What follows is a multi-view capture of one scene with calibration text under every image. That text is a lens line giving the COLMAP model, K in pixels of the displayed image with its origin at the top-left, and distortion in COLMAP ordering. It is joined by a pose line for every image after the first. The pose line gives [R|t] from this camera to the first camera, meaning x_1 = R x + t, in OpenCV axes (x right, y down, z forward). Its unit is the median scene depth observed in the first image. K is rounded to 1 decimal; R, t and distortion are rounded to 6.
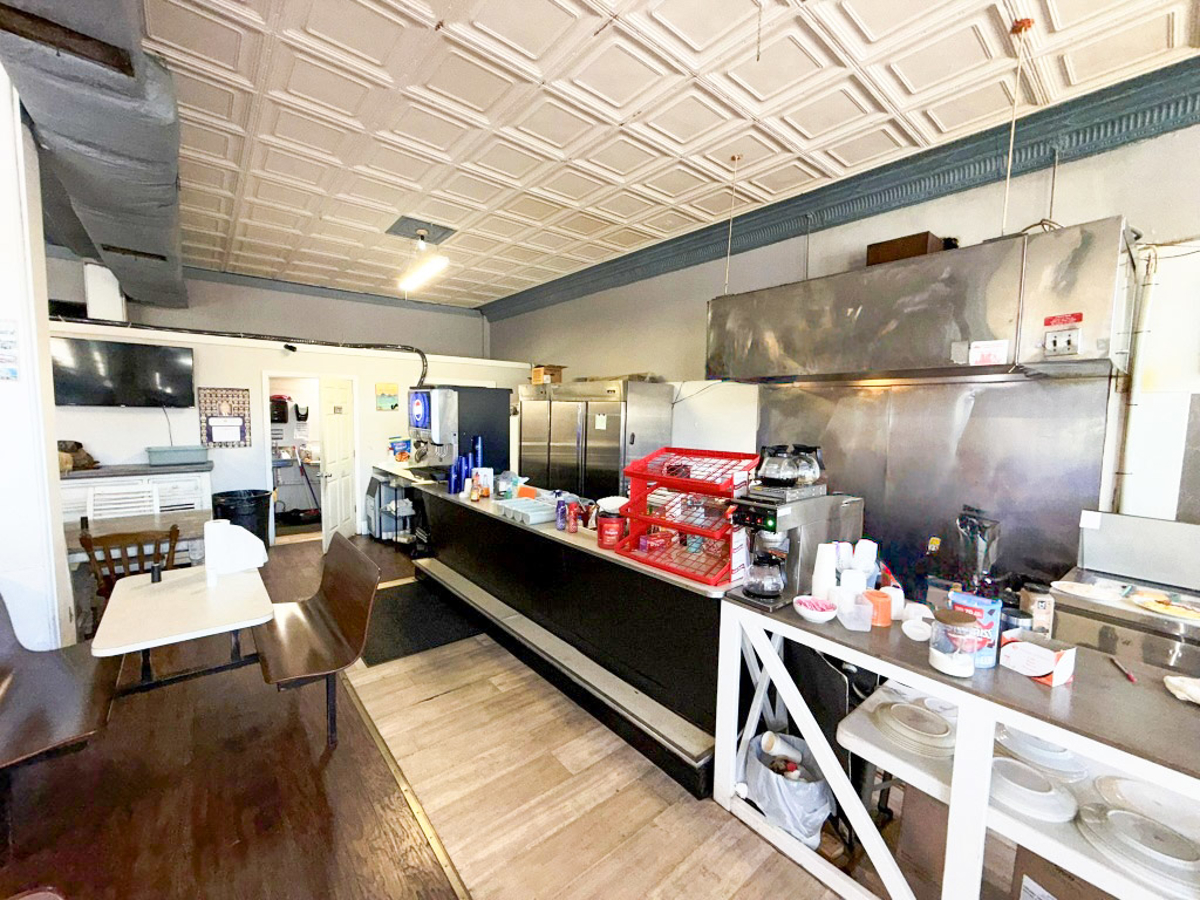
lens RADIAL K [[484.8, 0, 600.0], [0, 484.8, 450.0], [0, 0, 1]] dist [-0.000903, 0.000062]
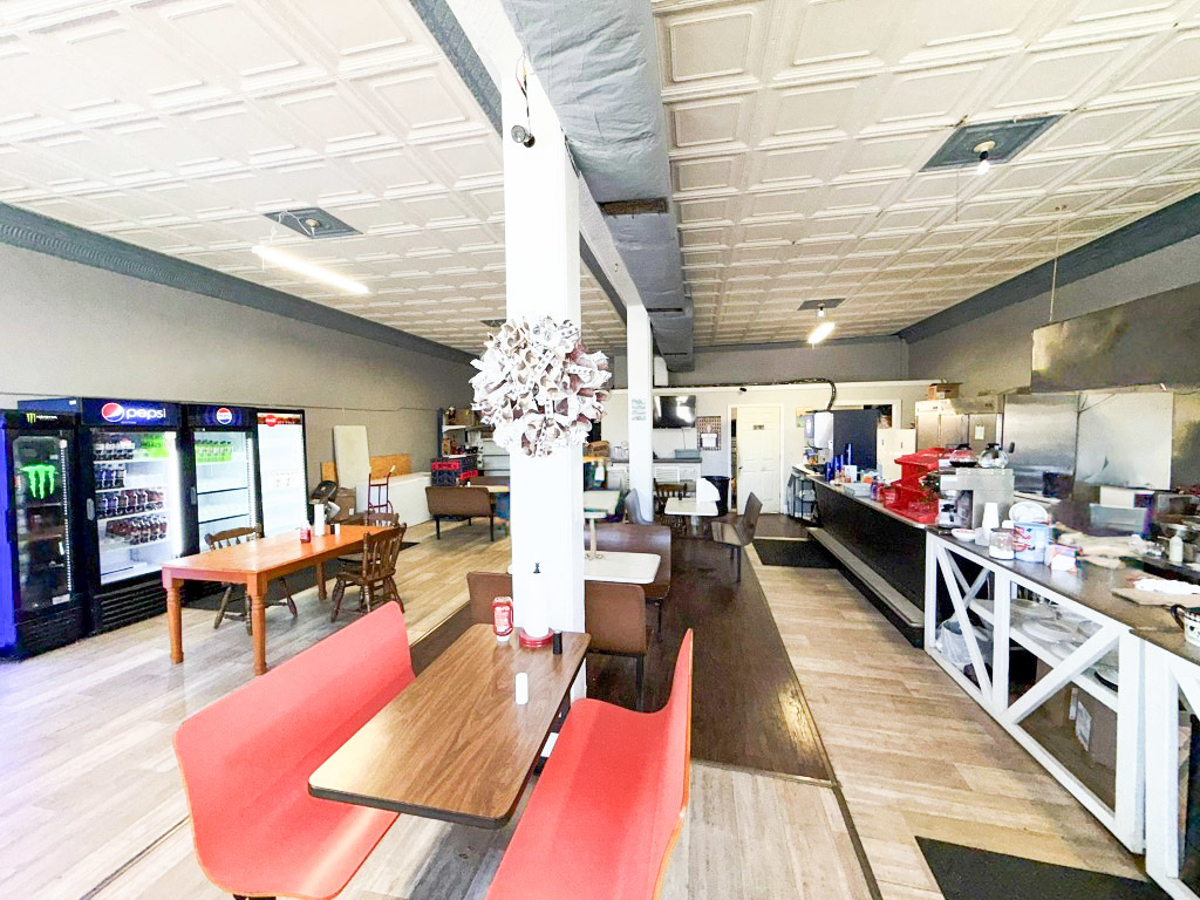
lens RADIAL K [[484.8, 0, 600.0], [0, 484.8, 450.0], [0, 0, 1]] dist [-0.000903, 0.000062]
pose [[0.629898, 0.012127, -0.776583, 0.377109], [-0.037337, 0.999195, -0.014681, 0.037238], [0.775780, 0.038242, 0.629844, -0.449677]]
